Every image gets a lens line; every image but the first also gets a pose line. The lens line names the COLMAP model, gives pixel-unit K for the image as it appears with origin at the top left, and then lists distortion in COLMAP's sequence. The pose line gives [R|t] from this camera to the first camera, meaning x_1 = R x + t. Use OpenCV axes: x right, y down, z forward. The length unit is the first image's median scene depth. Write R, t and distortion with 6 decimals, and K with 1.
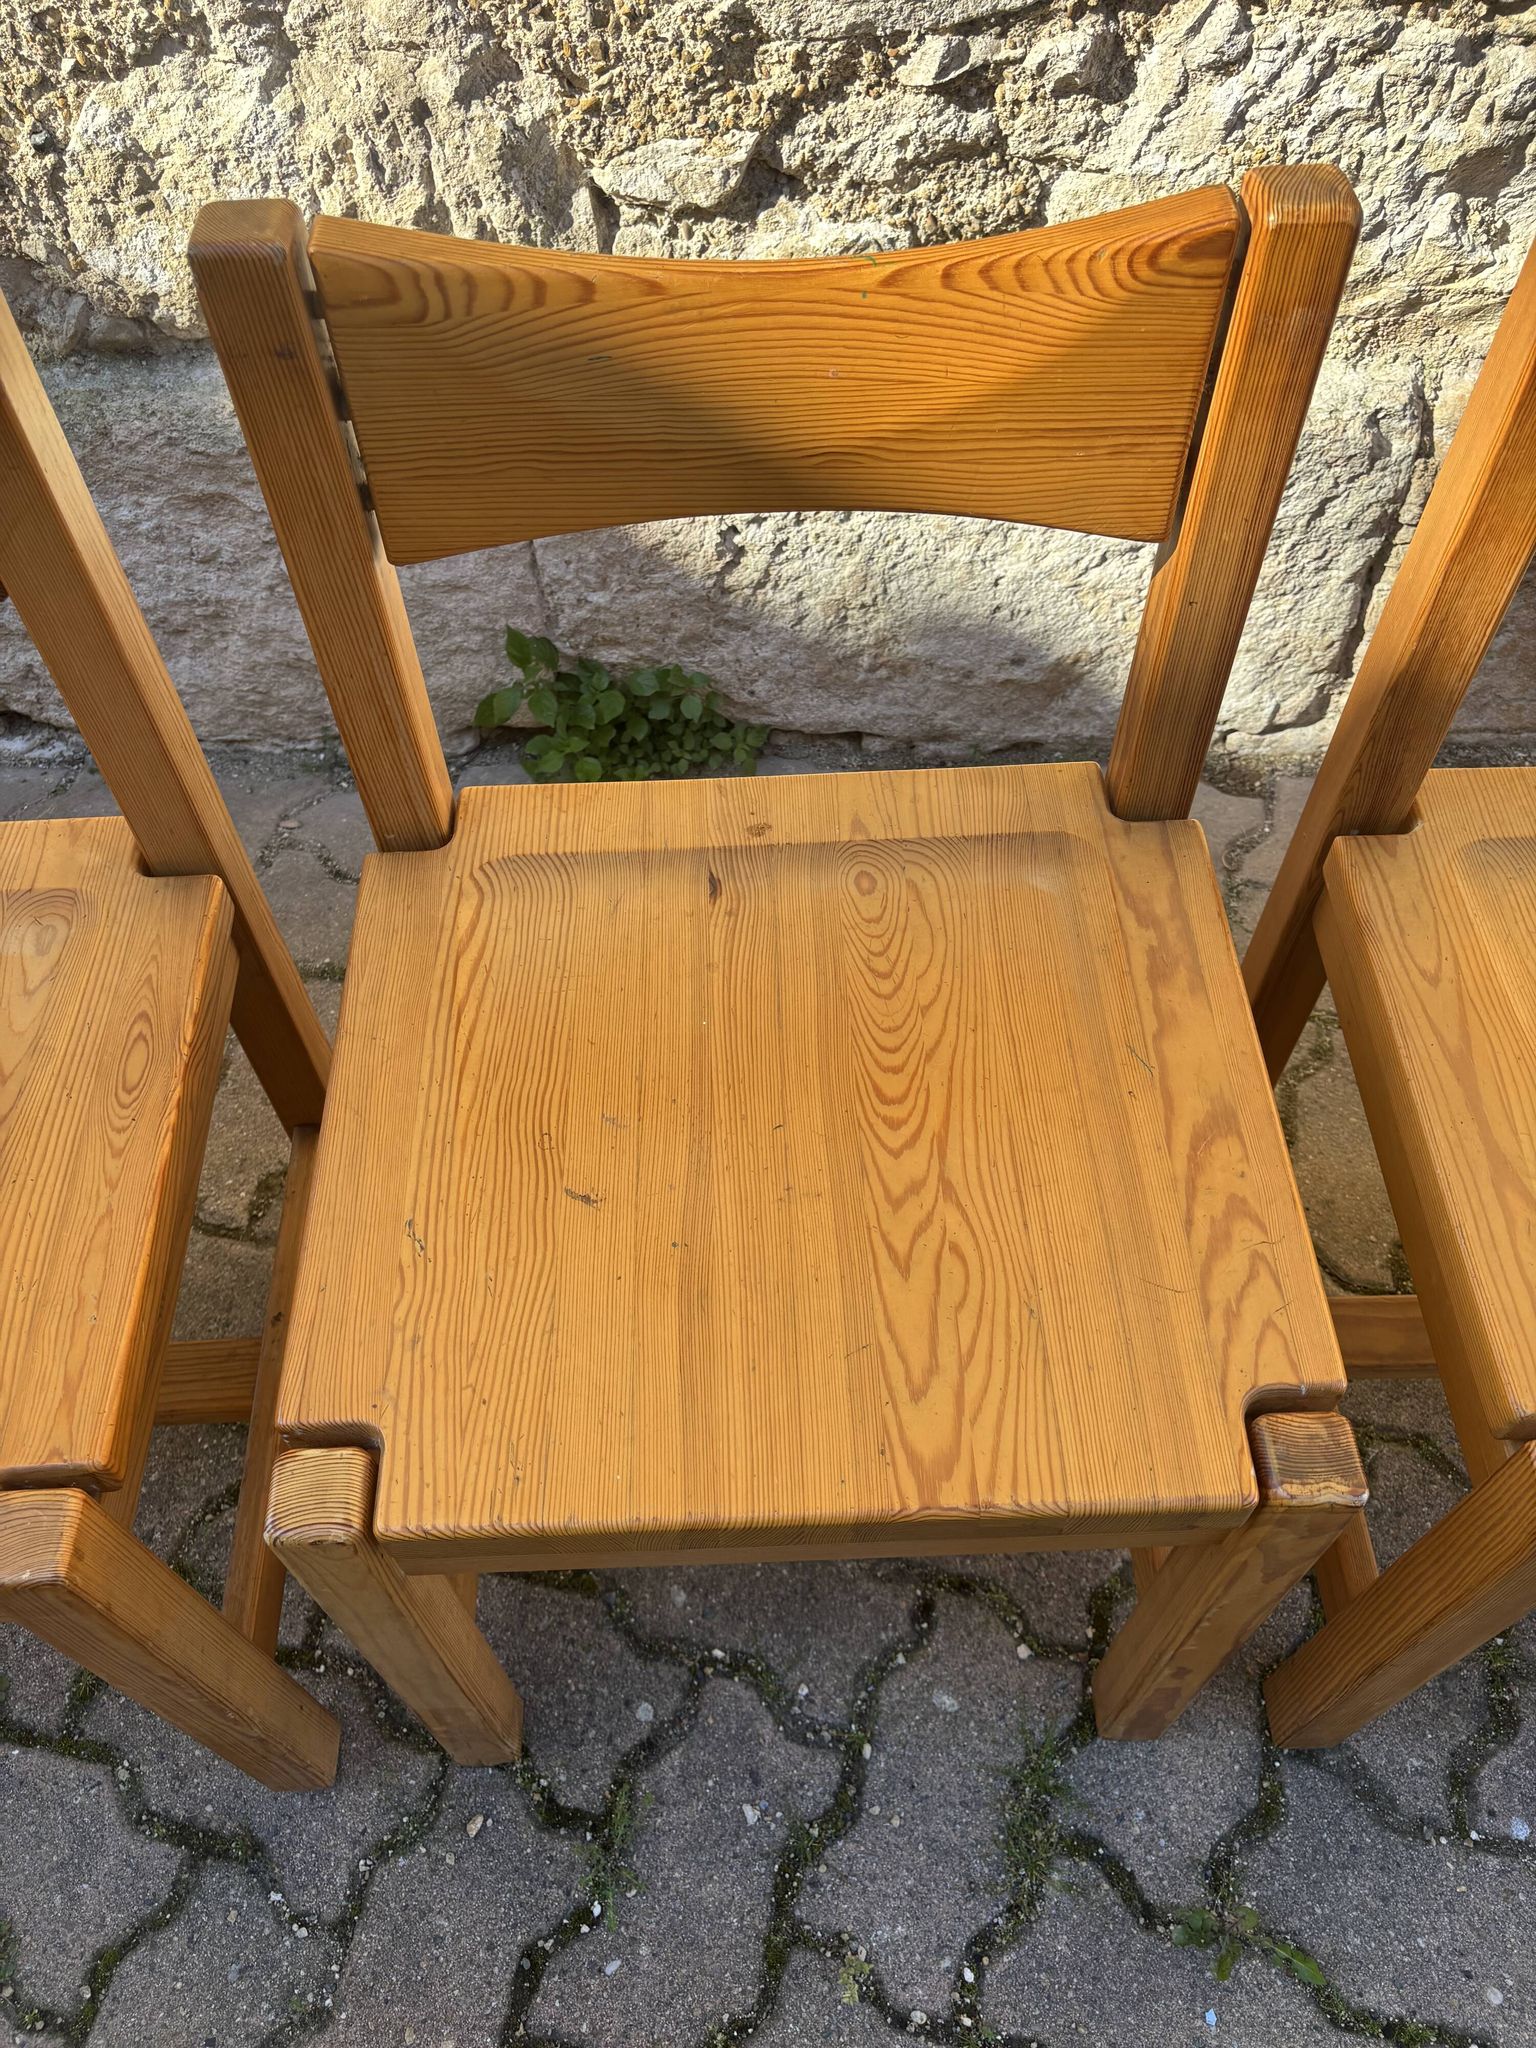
lens RADIAL K [[1609.6, 0, 757.1], [0, 1609.6, 1037.7], [0, 0, 1]] dist [0.084864, -0.119763]
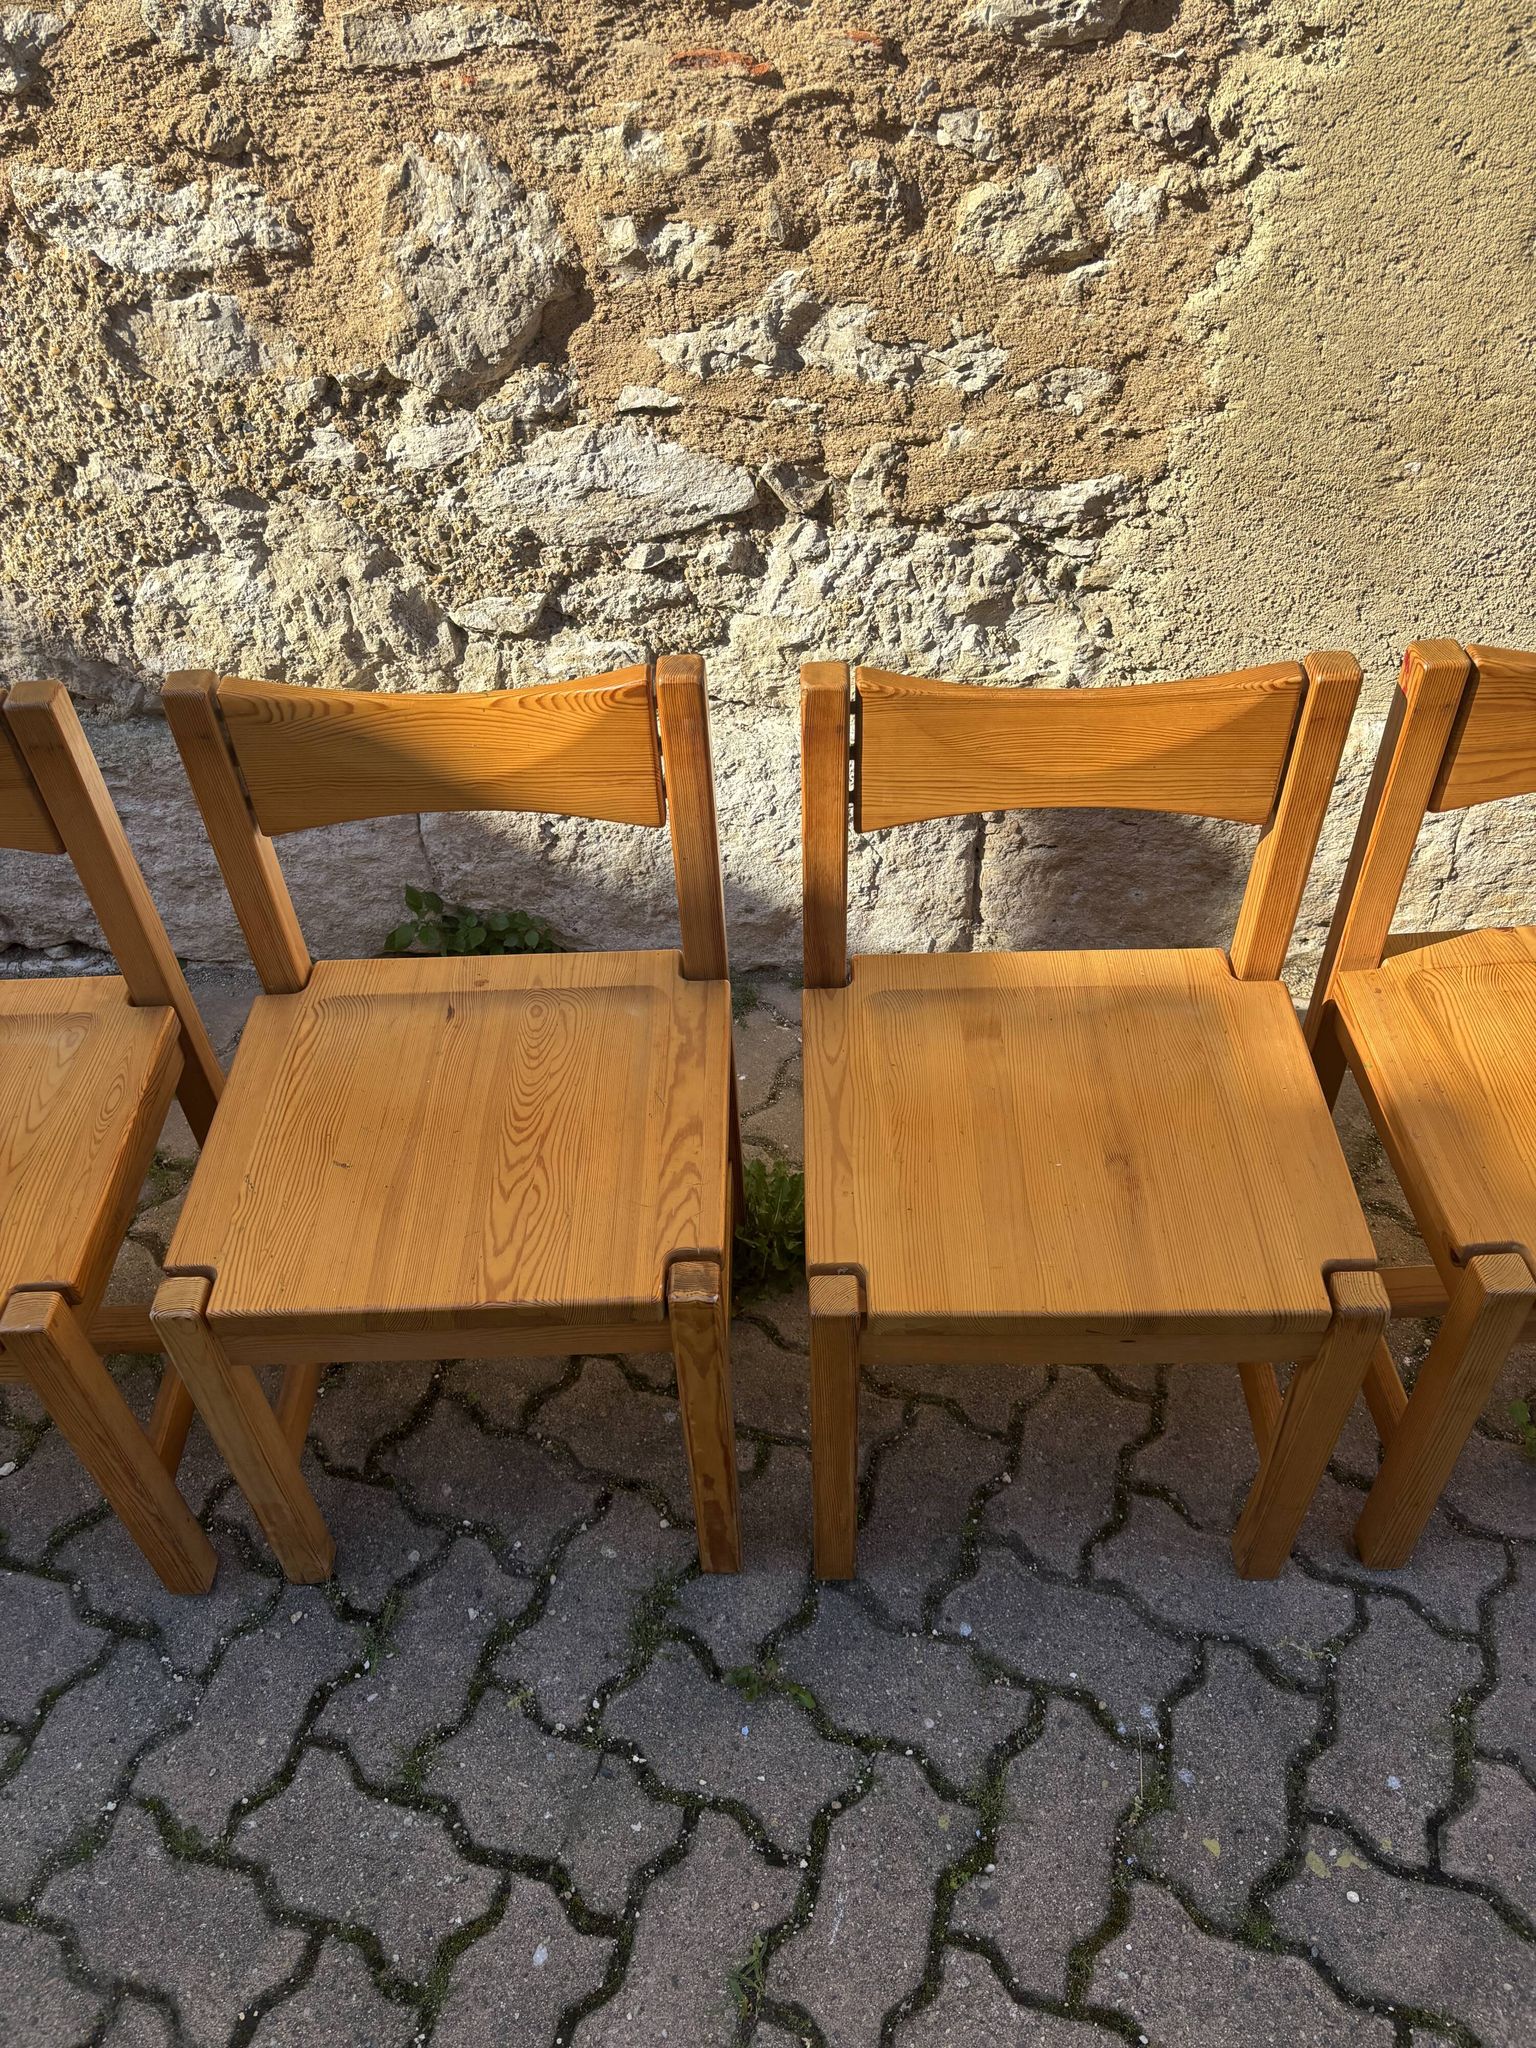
lens RADIAL K [[1617.9, 0, 760.3], [0, 1617.9, 1020.2], [0, 0, 1]] dist [-0.005379, 0.045264]
pose [[0.999451, 0.005977, -0.032583, 0.285522], [-0.011961, 0.982346, -0.186688, 0.185246], [0.030892, 0.186976, 0.981879, -0.550809]]
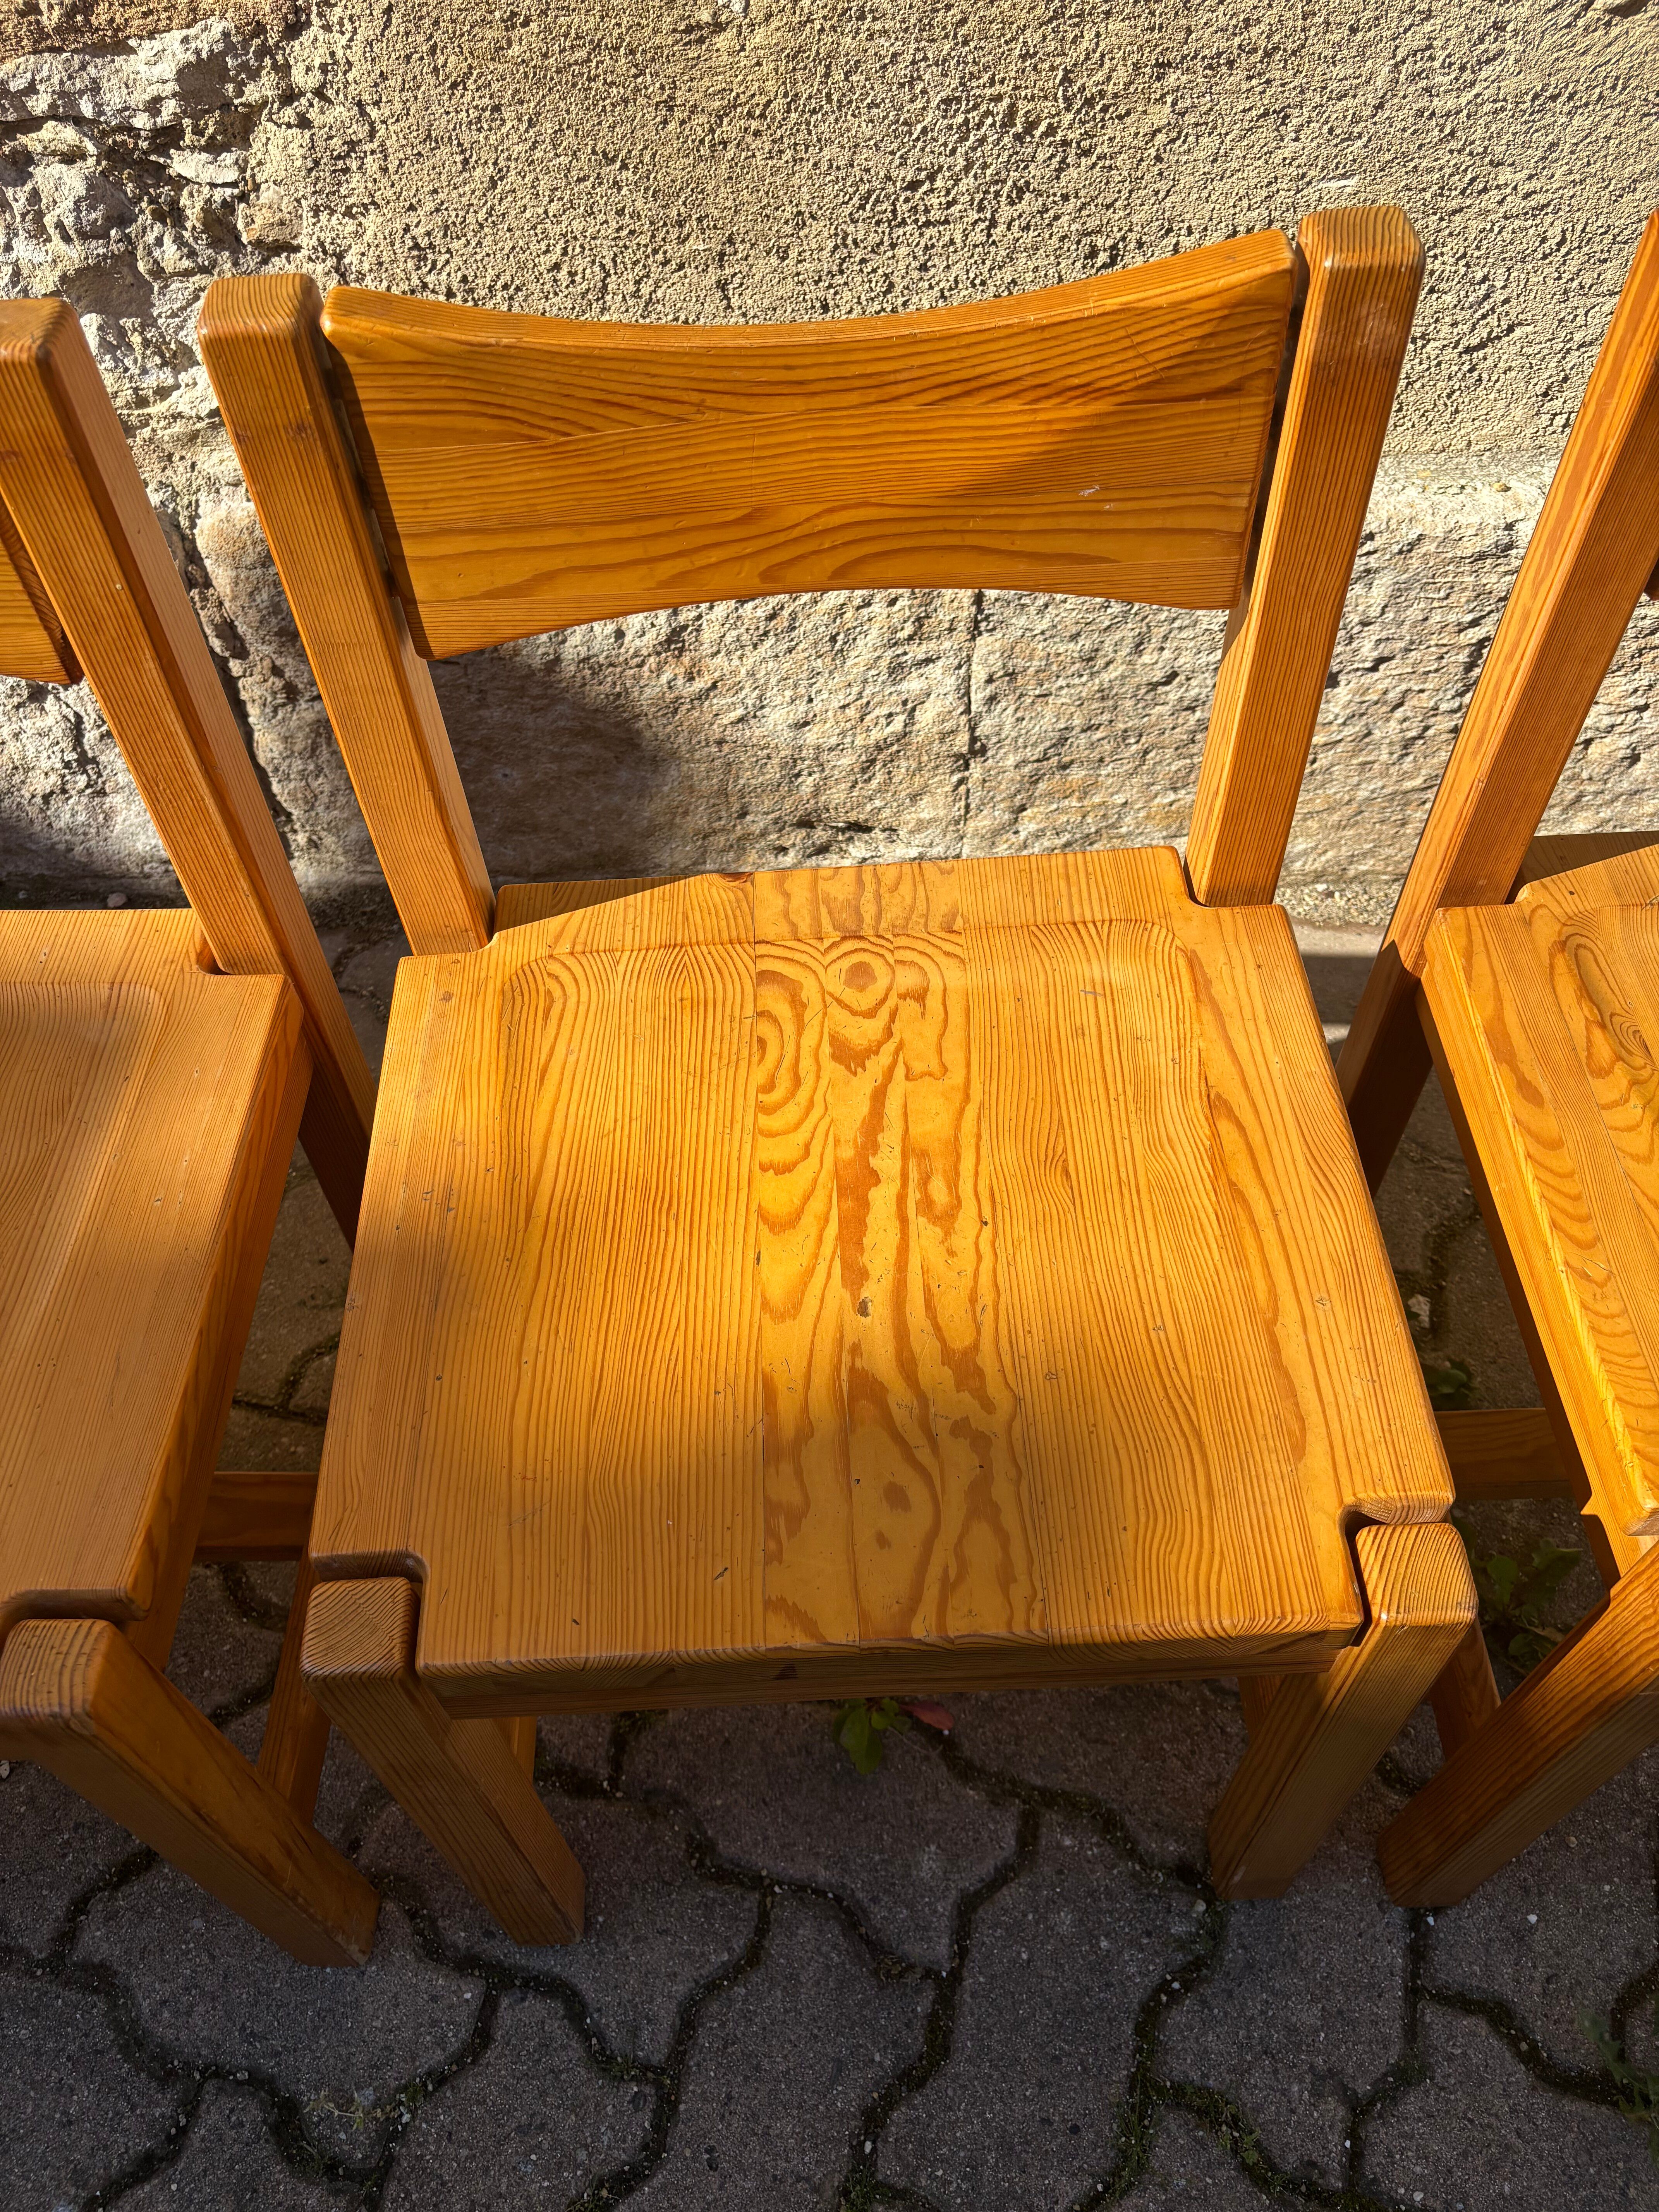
lens RADIAL K [[1738.5, 0, 817.8], [0, 1738.5, 1120.7], [0, 0, 1]] dist [0.084864, -0.119763]
pose [[0.999640, 0.009754, -0.024990, 0.938098], [-0.010739, 0.999159, -0.039567, -0.009482], [0.024583, 0.039821, 0.998904, -0.004191]]
